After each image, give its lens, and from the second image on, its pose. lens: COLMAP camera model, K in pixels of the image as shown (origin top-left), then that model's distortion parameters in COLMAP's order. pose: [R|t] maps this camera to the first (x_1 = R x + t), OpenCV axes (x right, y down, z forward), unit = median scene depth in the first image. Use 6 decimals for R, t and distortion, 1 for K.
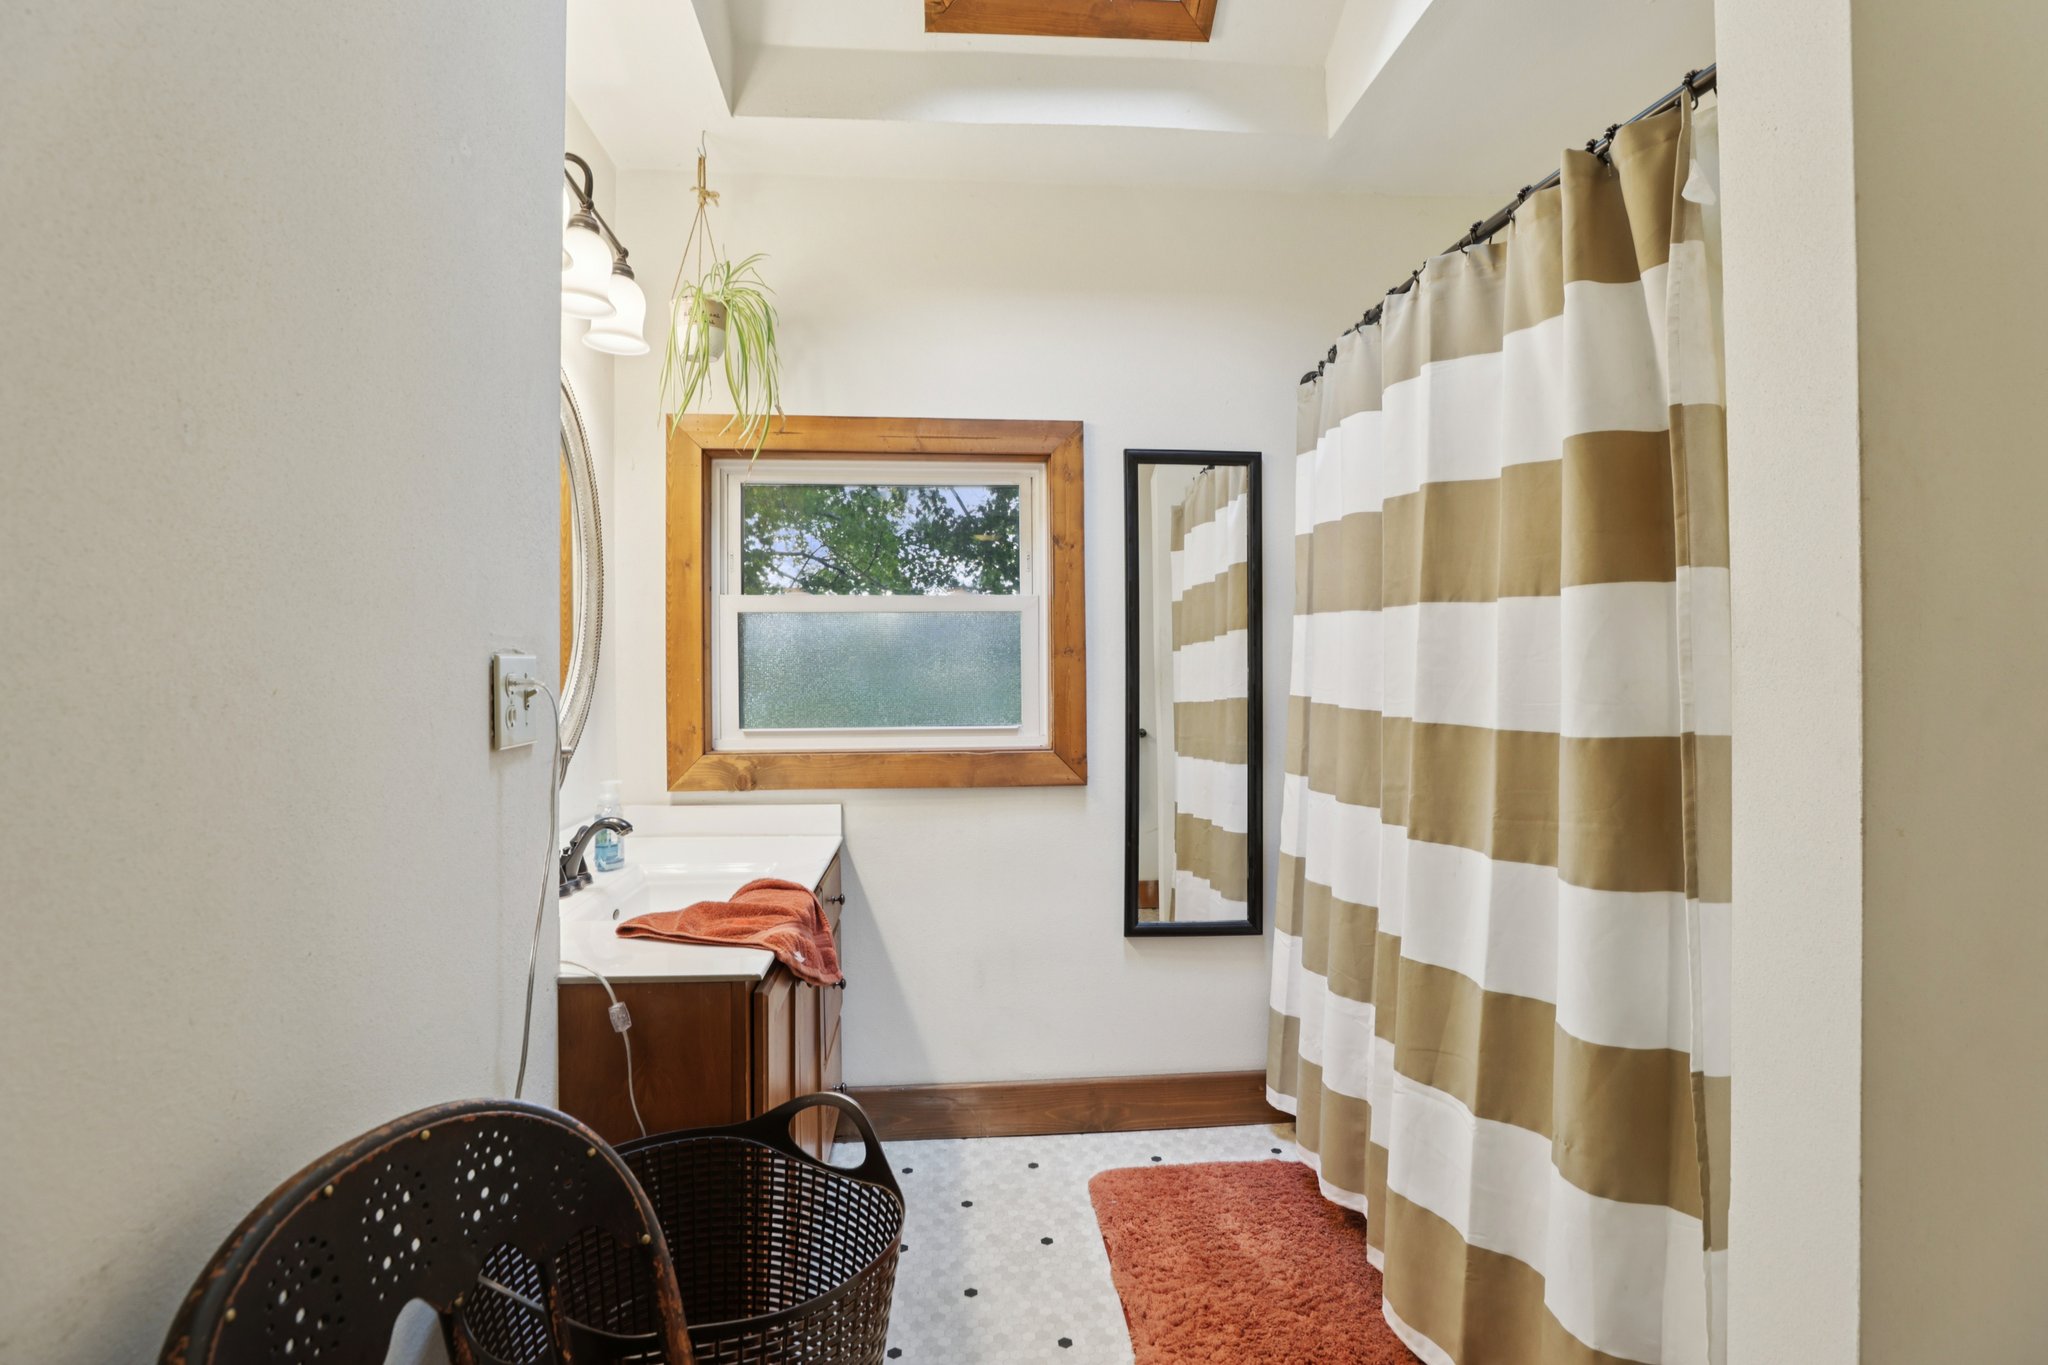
lens RADIAL K [[930.9, 0, 1024.0], [0, 930.9, 682.5], [0, 0, 1]] dist [-0.031878, -0.000030]
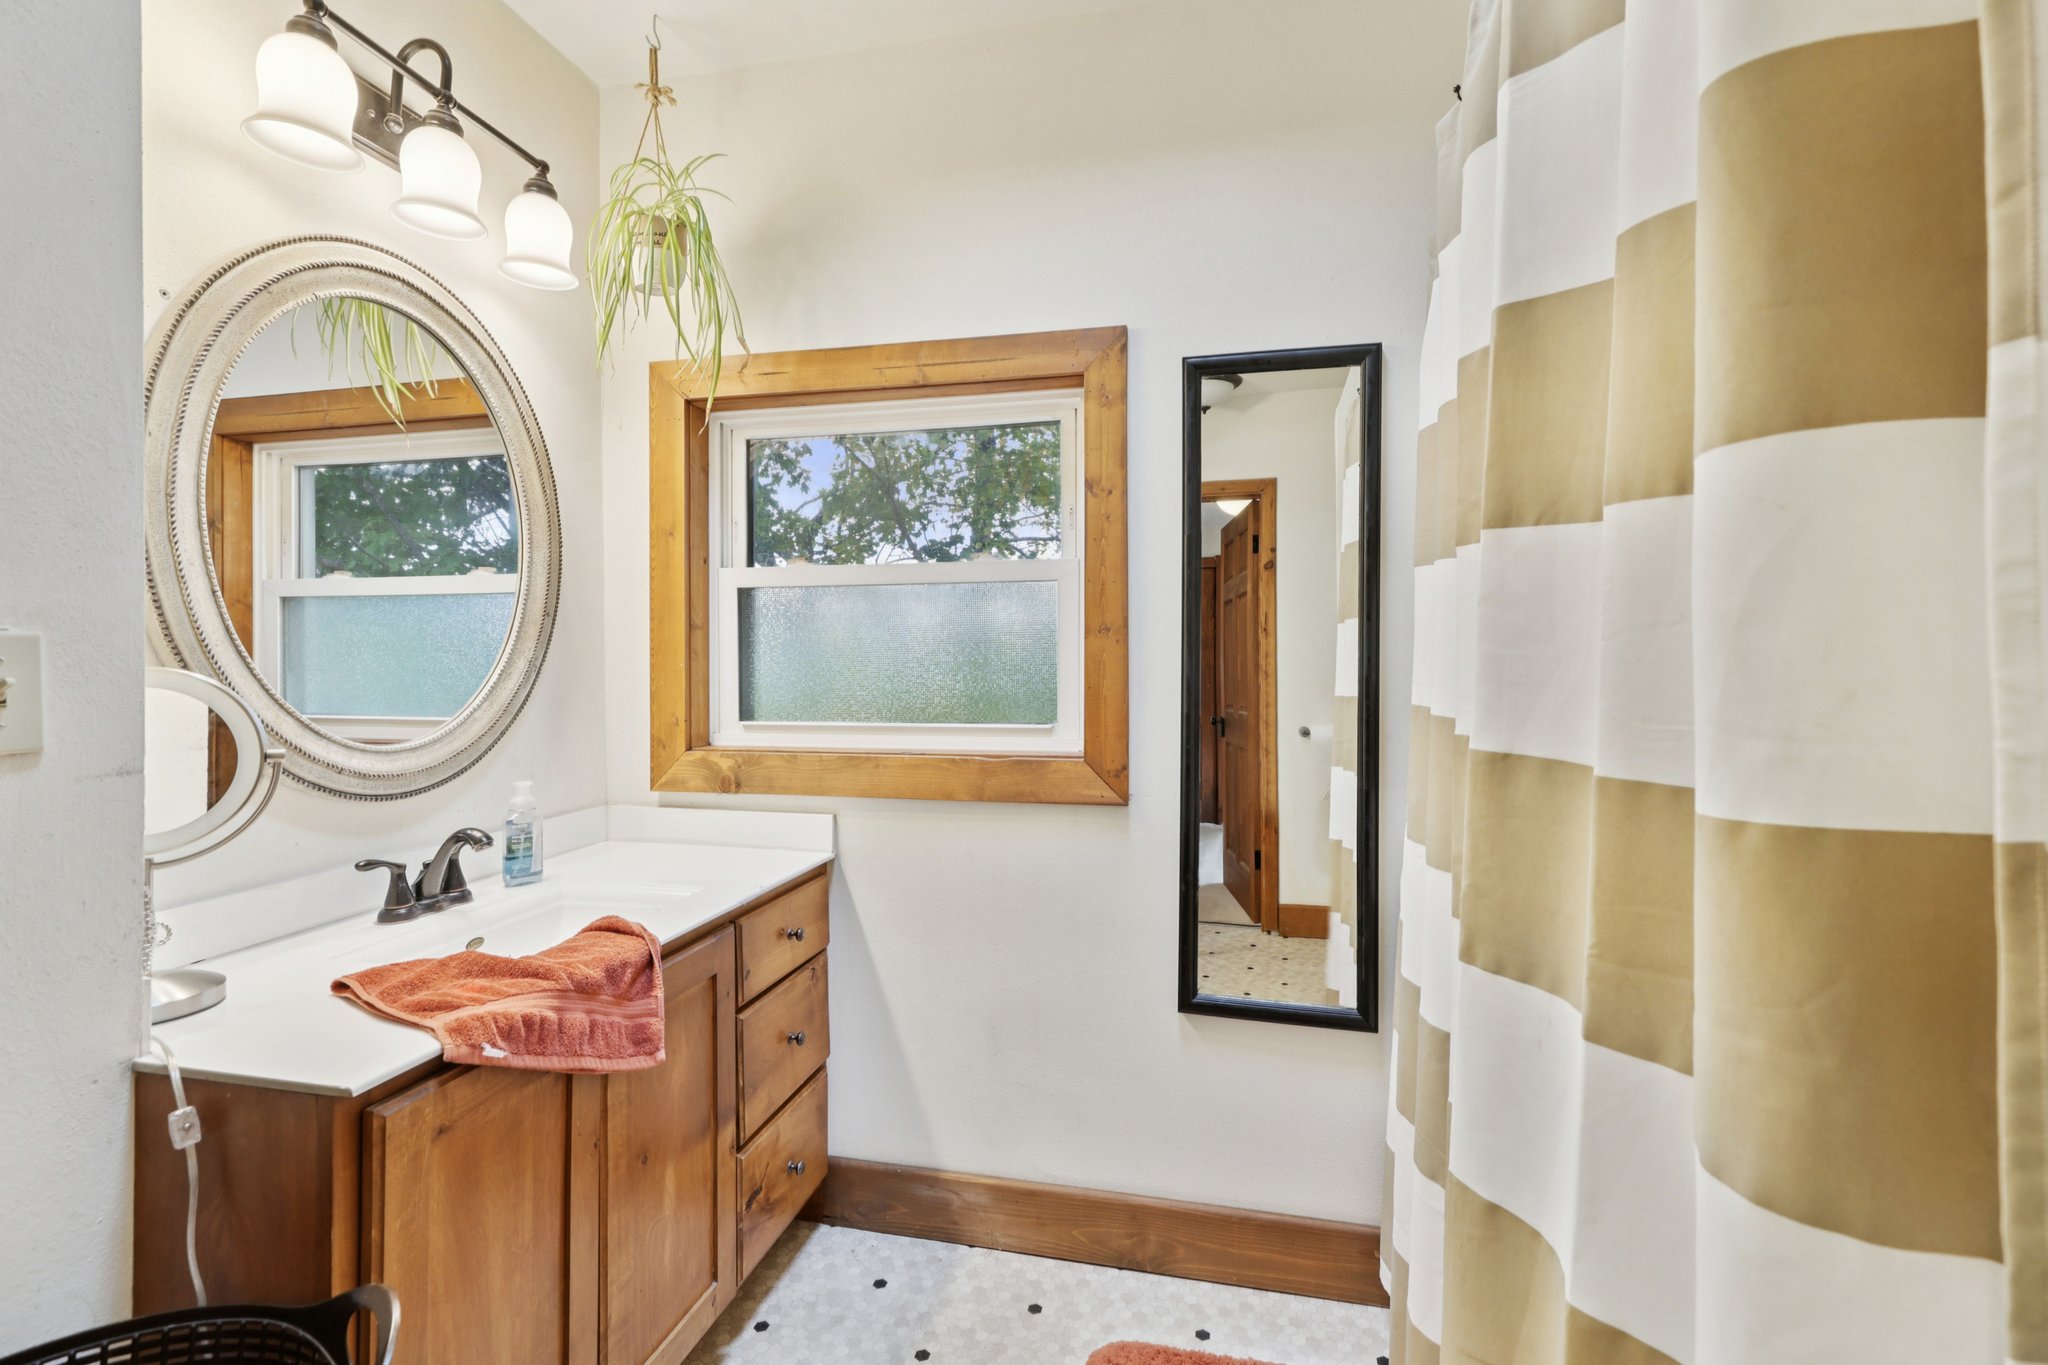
lens RADIAL K [[929.3, 0, 1022.8], [0, 929.3, 669.2], [0, 0, 1]] dist [0.007455, -0.000228]
pose [[0.953827, 0.006178, -0.300294, 0.216856], [-0.005553, 0.999980, 0.002935, -0.003130], [0.300306, -0.001132, 0.953842, 0.255981]]
